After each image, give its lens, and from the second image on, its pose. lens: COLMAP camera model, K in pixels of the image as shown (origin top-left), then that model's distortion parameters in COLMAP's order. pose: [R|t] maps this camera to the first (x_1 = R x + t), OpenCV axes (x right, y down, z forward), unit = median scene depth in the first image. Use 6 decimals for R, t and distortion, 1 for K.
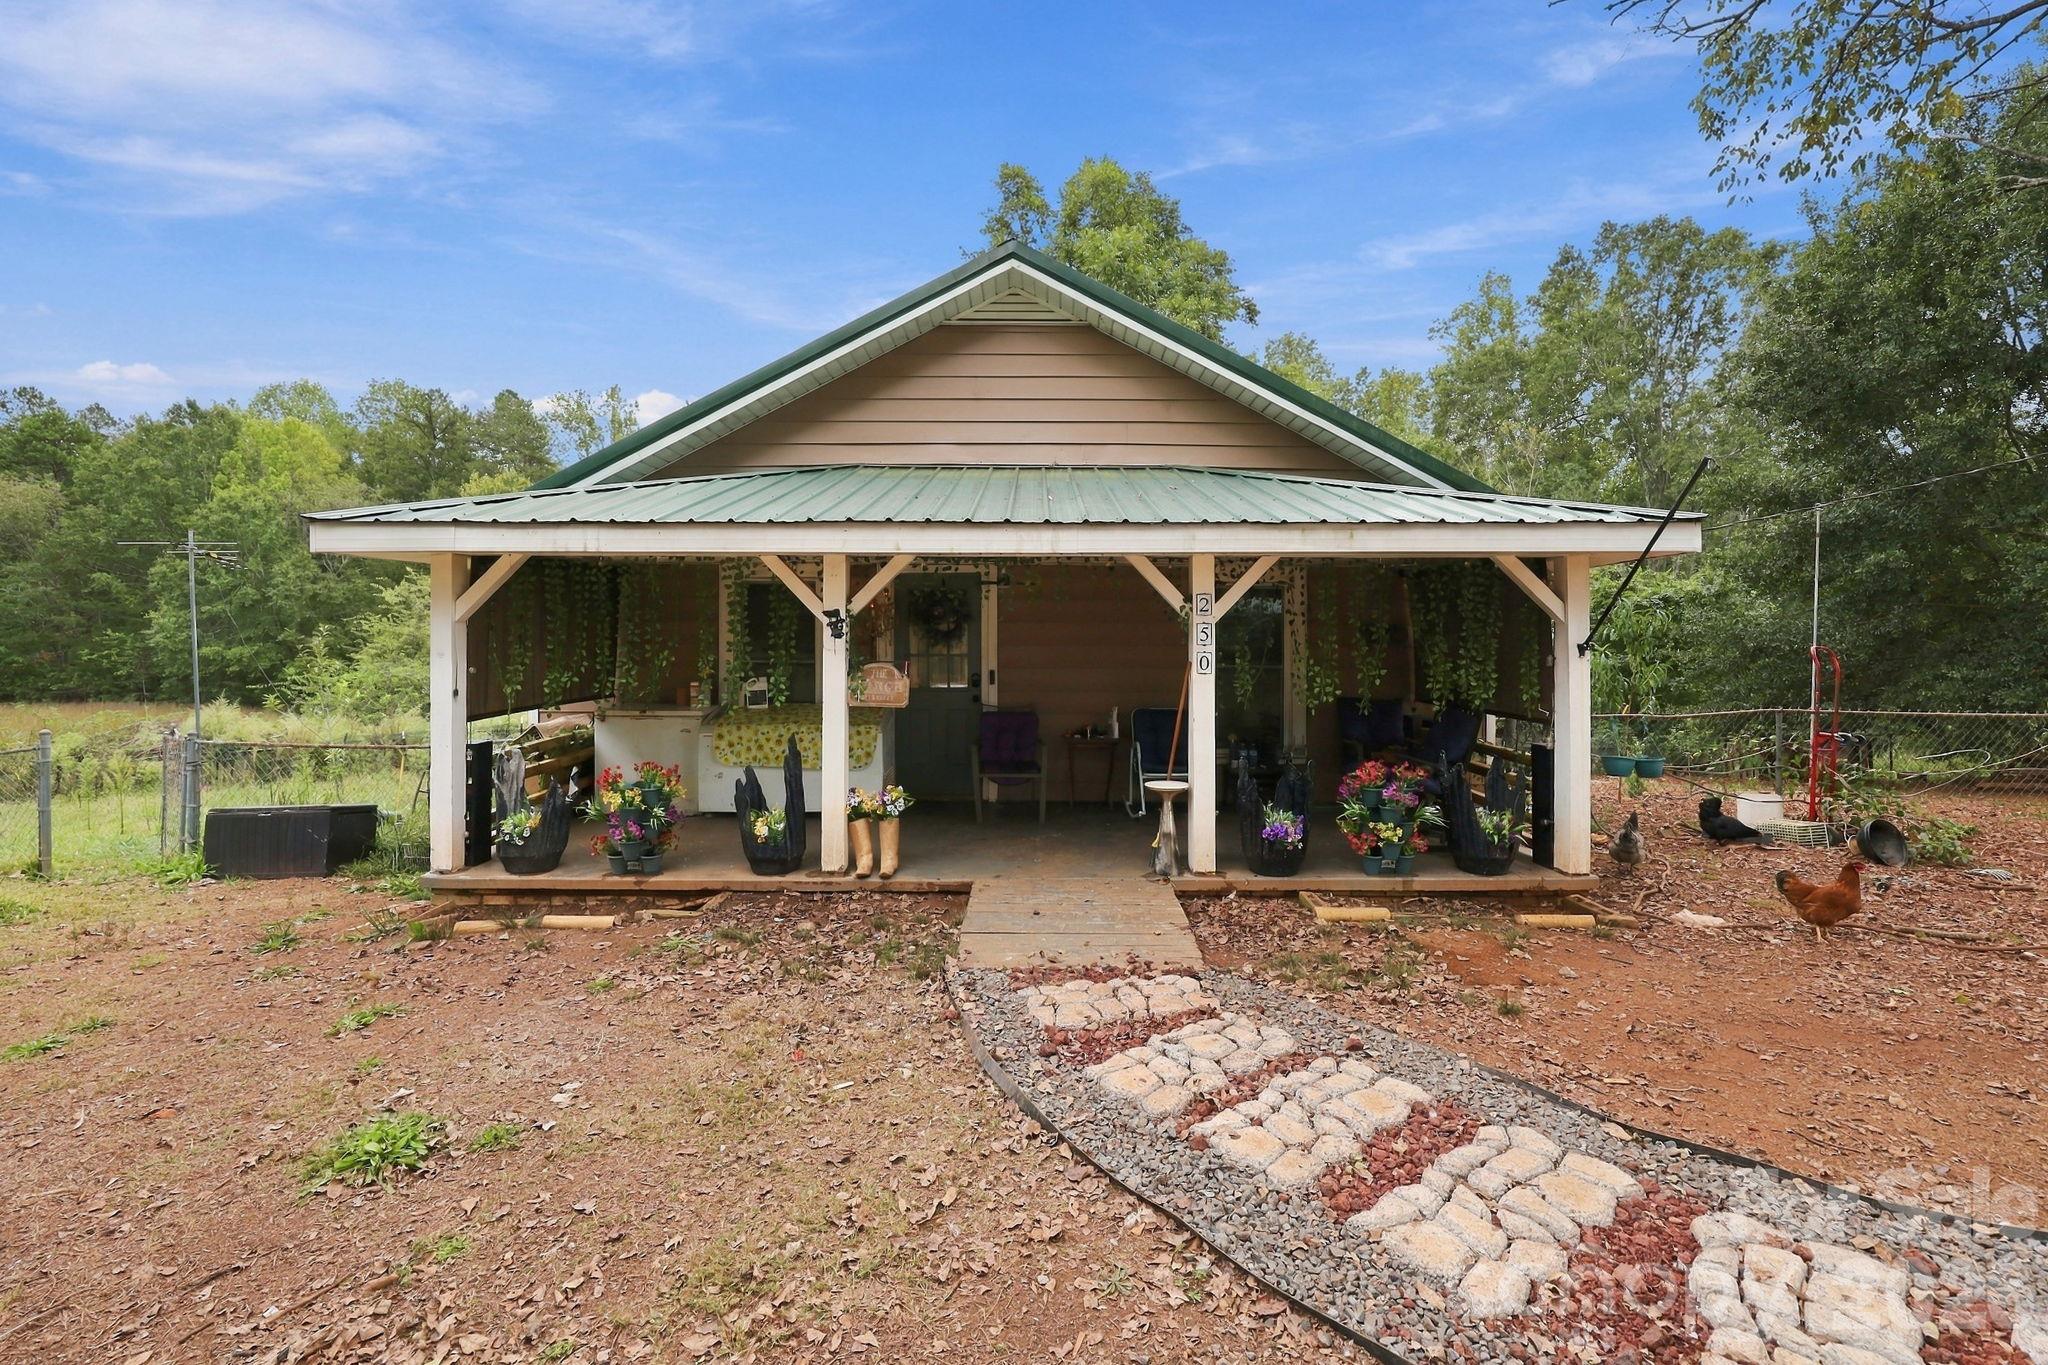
lens RADIAL K [[841.2, 0, 1022.2], [0, 841.2, 631.5], [0, 0, 1]] dist [0.001531, 0.000084]
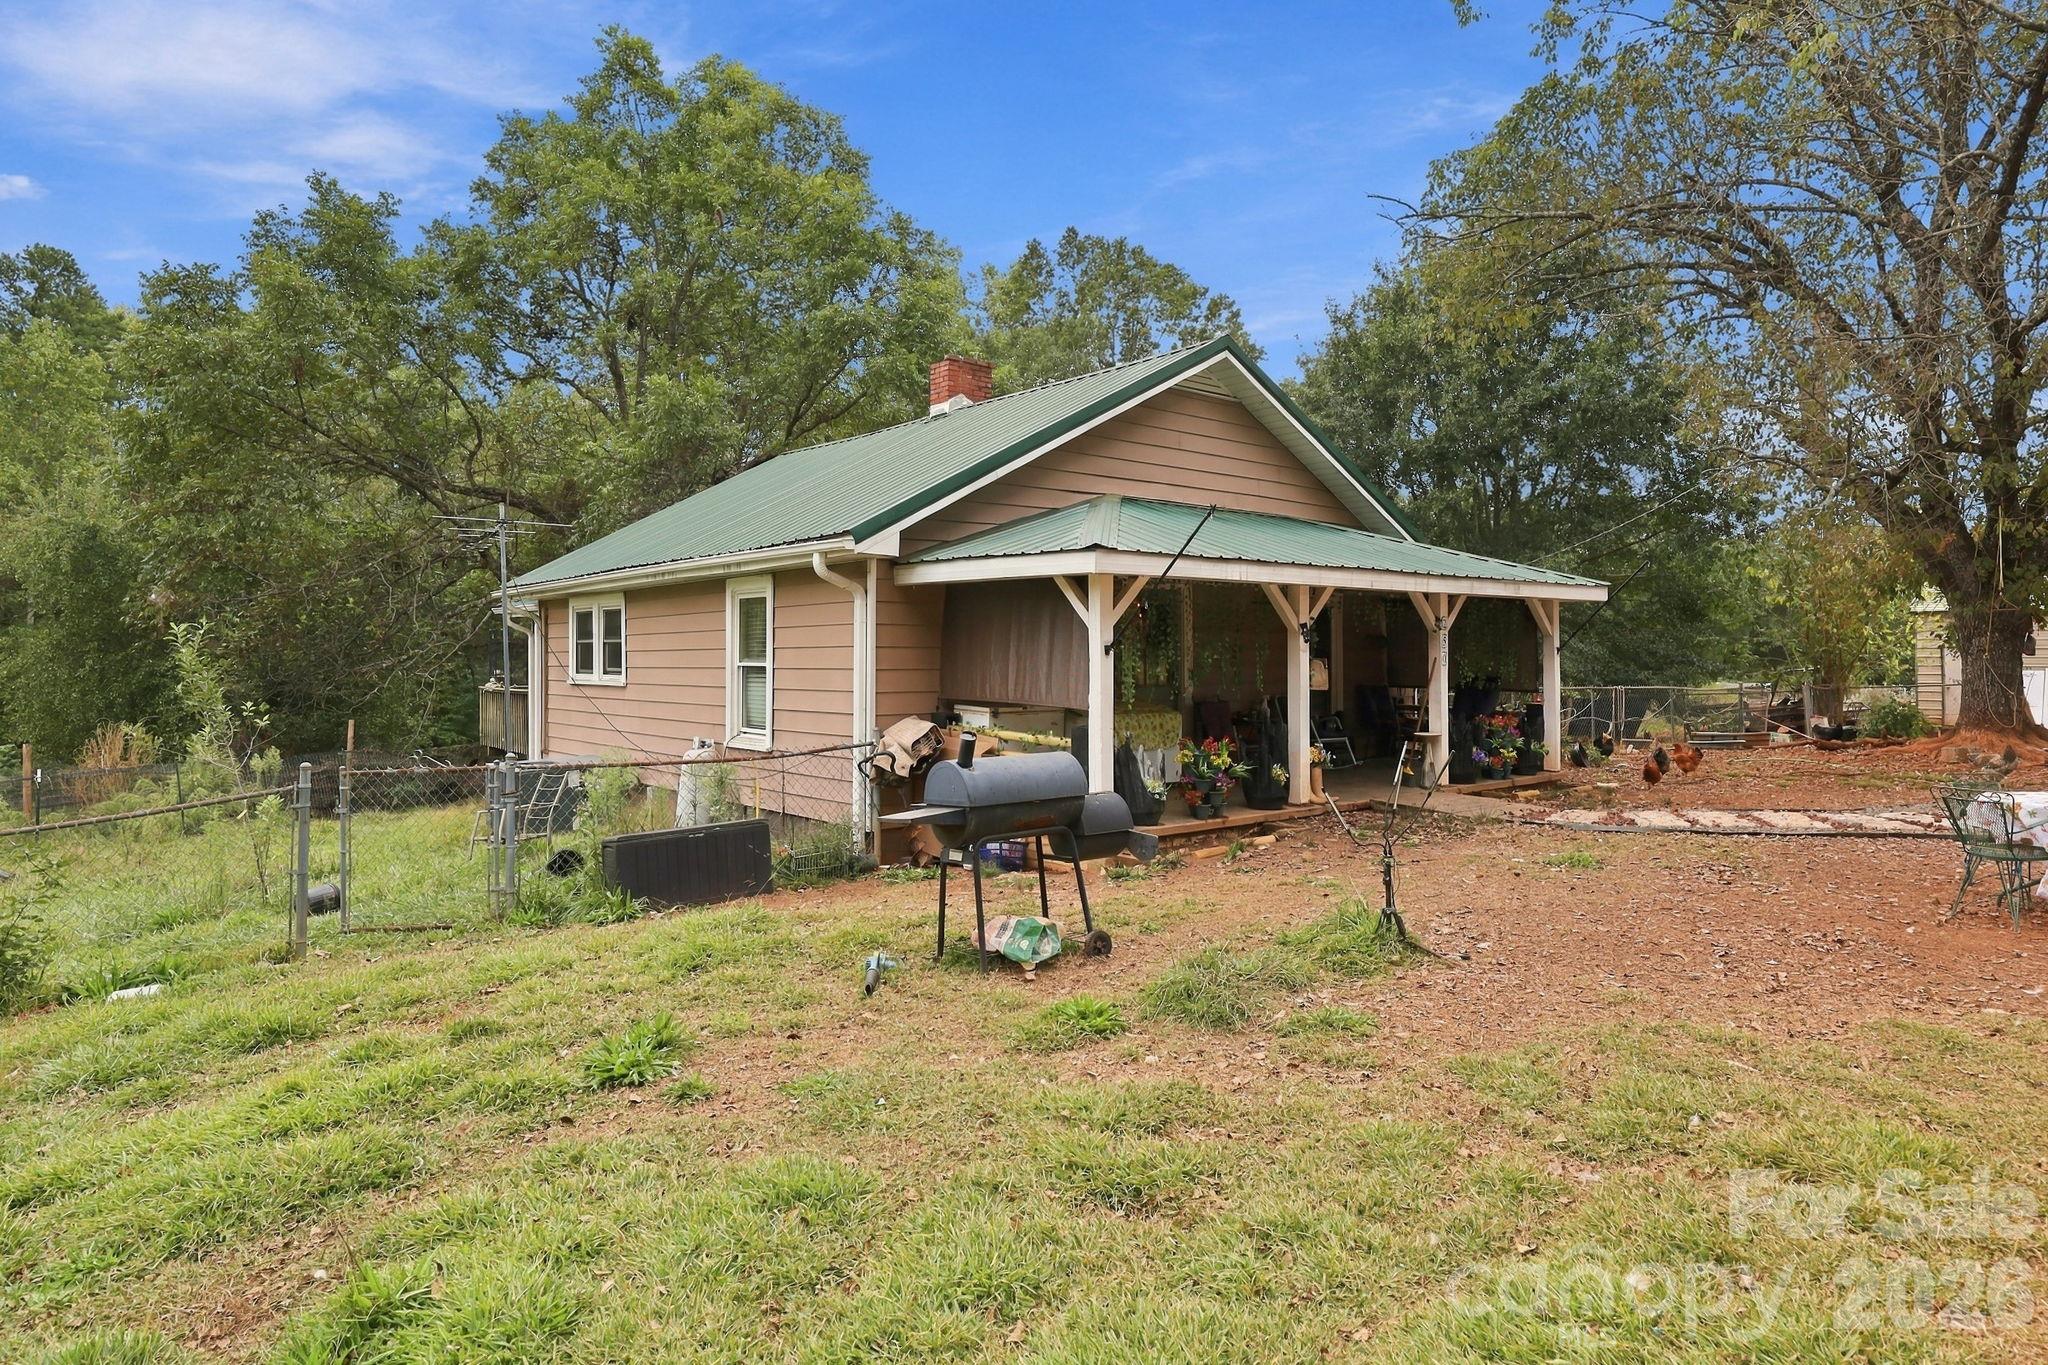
lens RADIAL K [[1176.5, 0, 1029.8], [0, 1176.5, 614.5], [0, 0, 1]] dist [0.000287, 0.002156]
pose [[0.770893, 0.020080, 0.636648, -1.341704], [-0.007150, 0.999713, -0.022872, 0.006329], [-0.636924, 0.013080, 0.770815, -0.189050]]
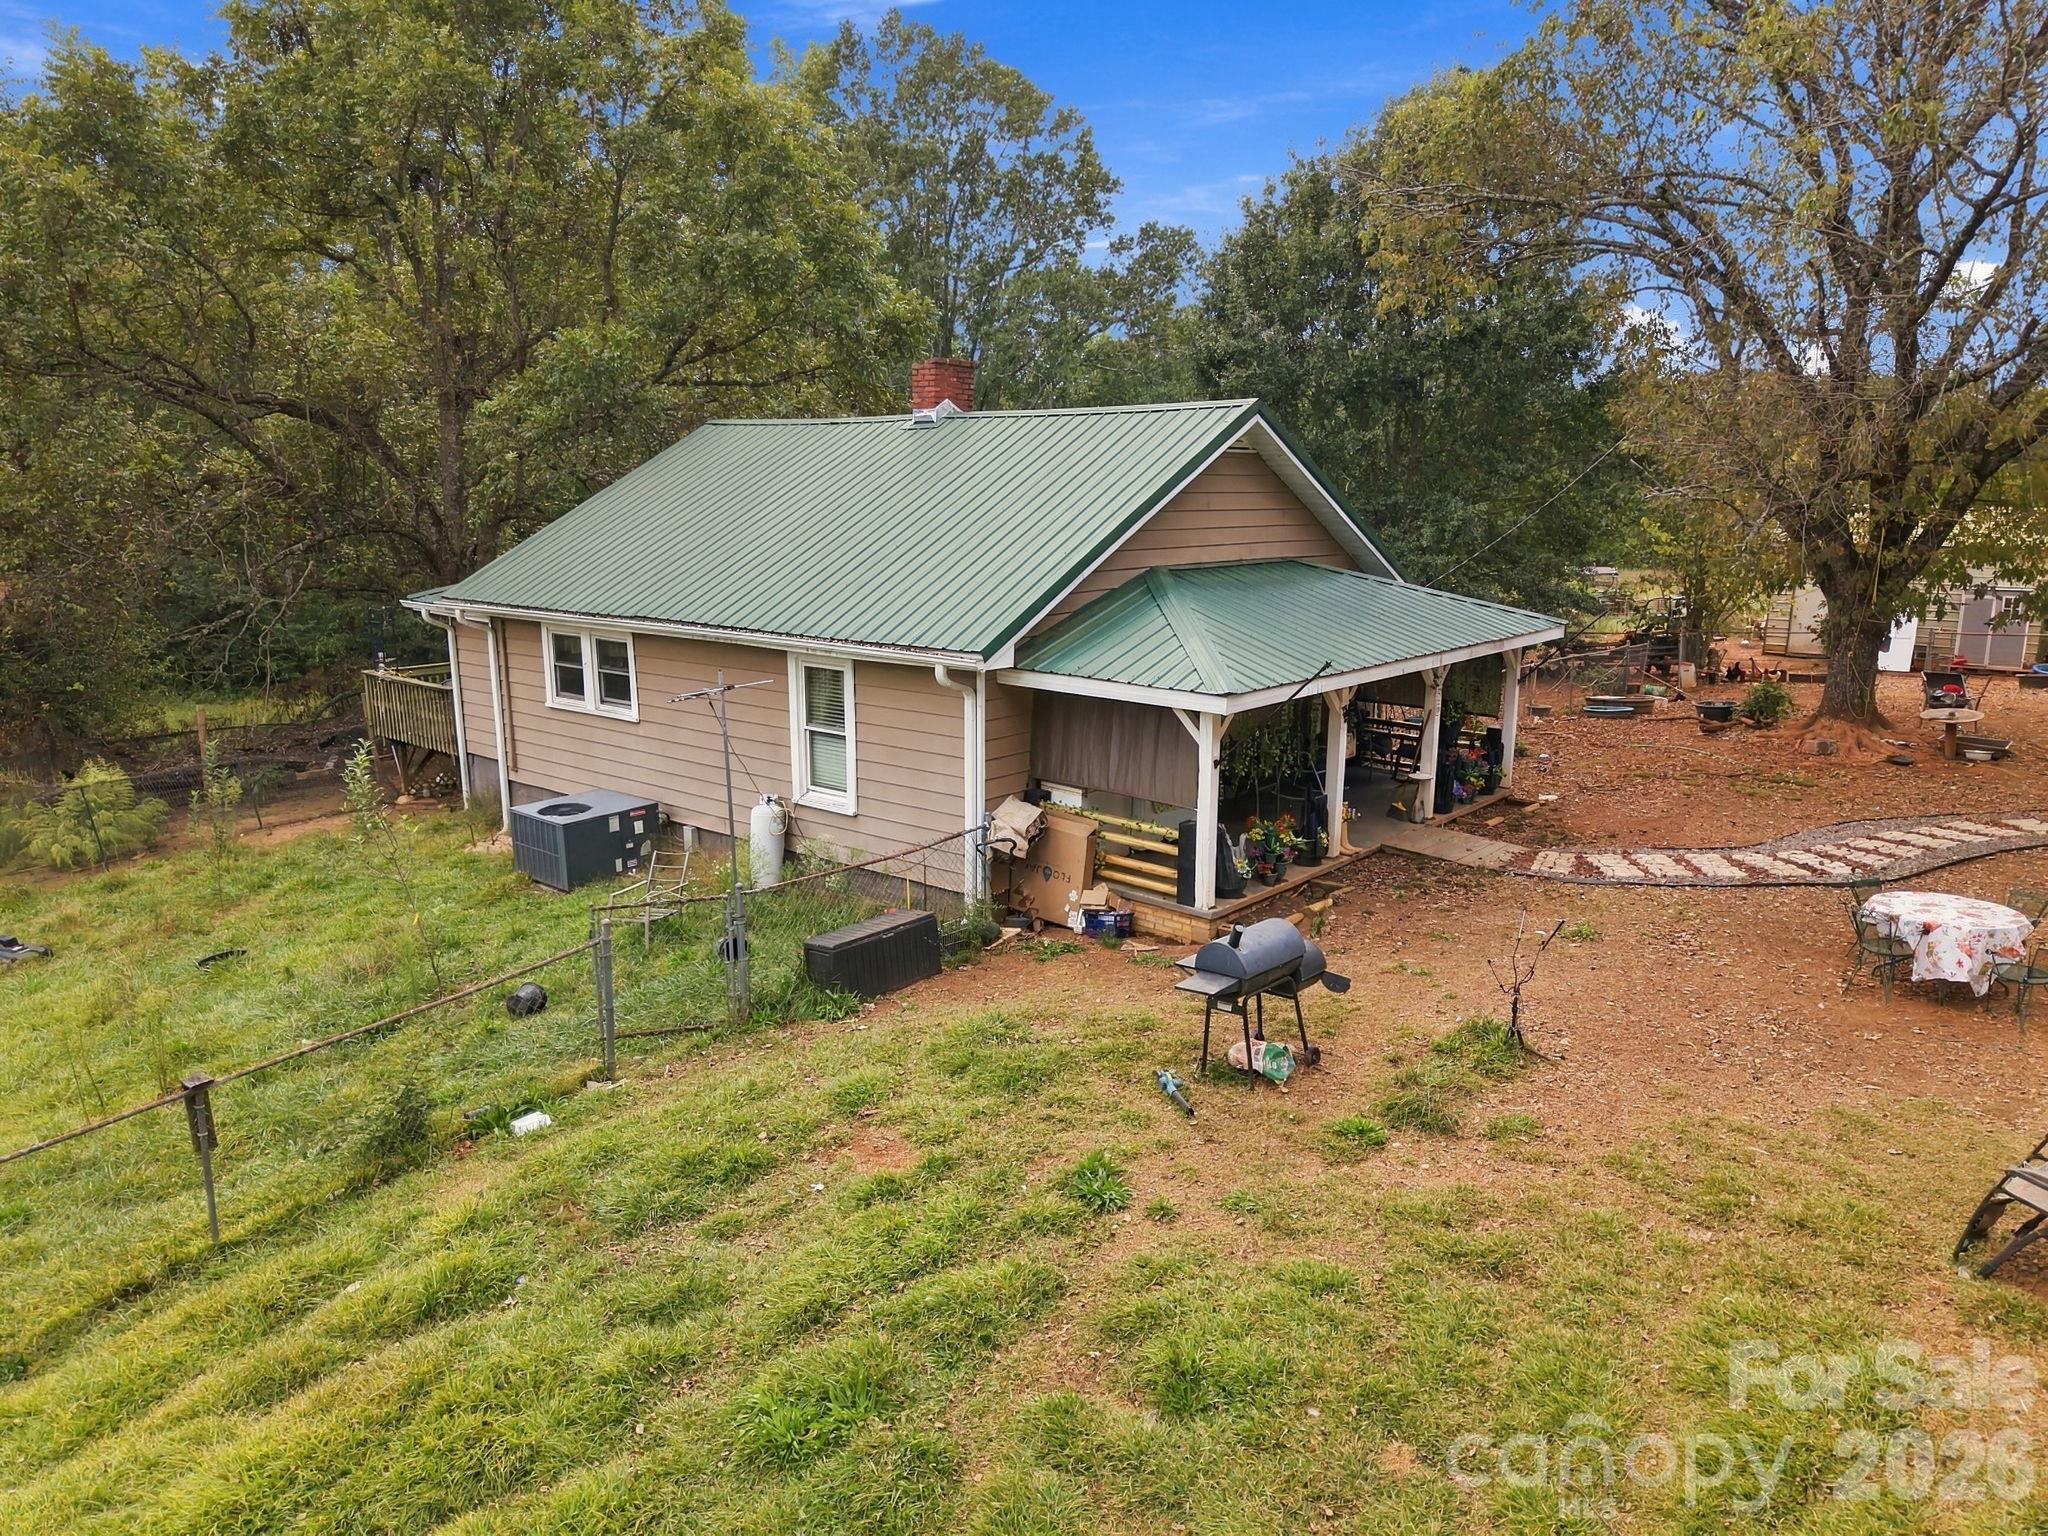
lens RADIAL K [[1354.9, 0, 1024.0], [0, 1354.9, 768.0], [0, 0, 1]] dist [0.033343, -0.002389]
pose [[0.651471, -0.152550, 0.743178, -1.914069], [-0.010603, 0.977650, 0.209974, -0.336862], [-0.758599, -0.144672, 0.635293, -0.182971]]
